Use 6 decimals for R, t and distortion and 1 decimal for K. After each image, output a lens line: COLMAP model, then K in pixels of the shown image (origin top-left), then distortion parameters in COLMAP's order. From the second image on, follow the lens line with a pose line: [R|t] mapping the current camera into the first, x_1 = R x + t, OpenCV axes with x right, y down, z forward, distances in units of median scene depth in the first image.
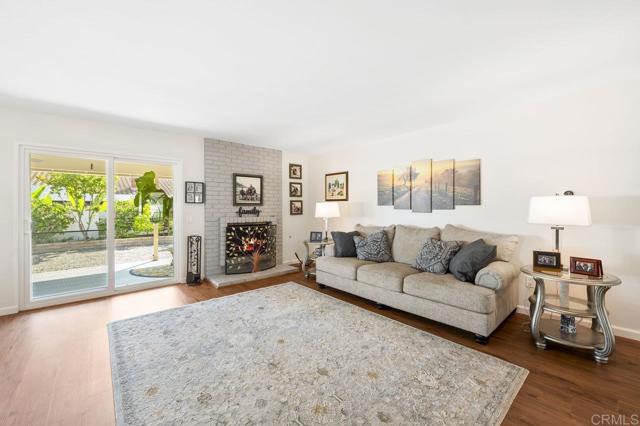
lens RADIAL K [[257.4, 0, 329.5], [0, 257.4, 207.1], [0, 0, 1]] dist [-0.007226, -0.001135]
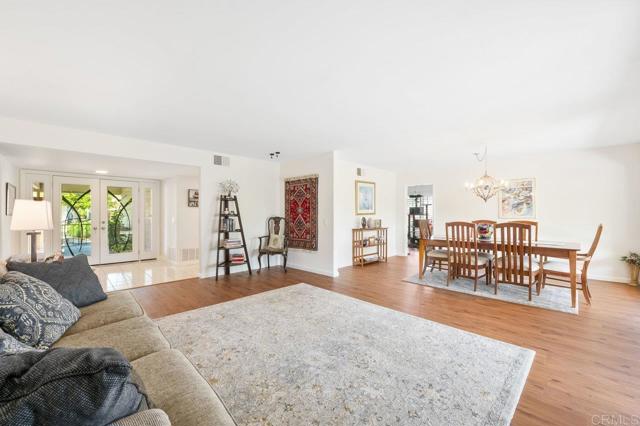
lens RADIAL K [[257.4, 0, 326.0], [0, 257.4, 212.0], [0, 0, 1]] dist [-0.007226, -0.001135]
pose [[-0.998160, 0.004790, -0.060439, -0.092513], [0.005480, 0.999922, -0.011250, 0.008786], [0.060381, -0.011561, -0.998108, 1.095399]]
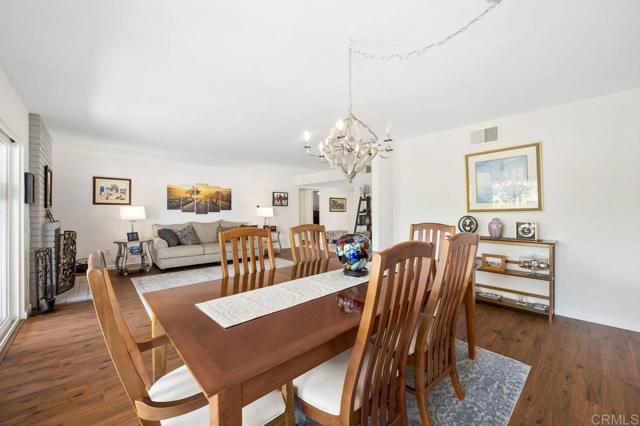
lens RADIAL K [[257.4, 0, 314.7], [0, 257.4, 211.6], [0, 0, 1]] dist [-0.007226, -0.001135]
pose [[0.013748, 0.004302, 0.999896, -1.174049], [0.000276, 0.999991, -0.004307, 0.010767], [-0.999905, 0.000335, 0.013747, 0.196550]]
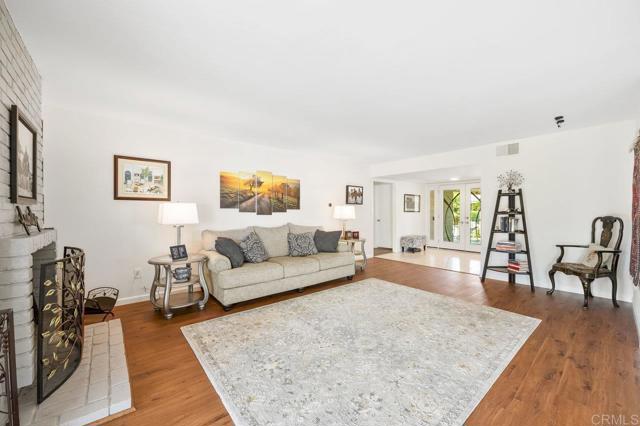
lens RADIAL K [[257.4, 0, 317.8], [0, 257.4, 215.1], [0, 0, 1]] dist [-0.007226, -0.001135]
pose [[0.045848, -0.008990, 0.998908, -0.724174], [-0.002574, 0.999955, 0.009118, 0.008656], [-0.998945, -0.002989, 0.045822, 0.609901]]
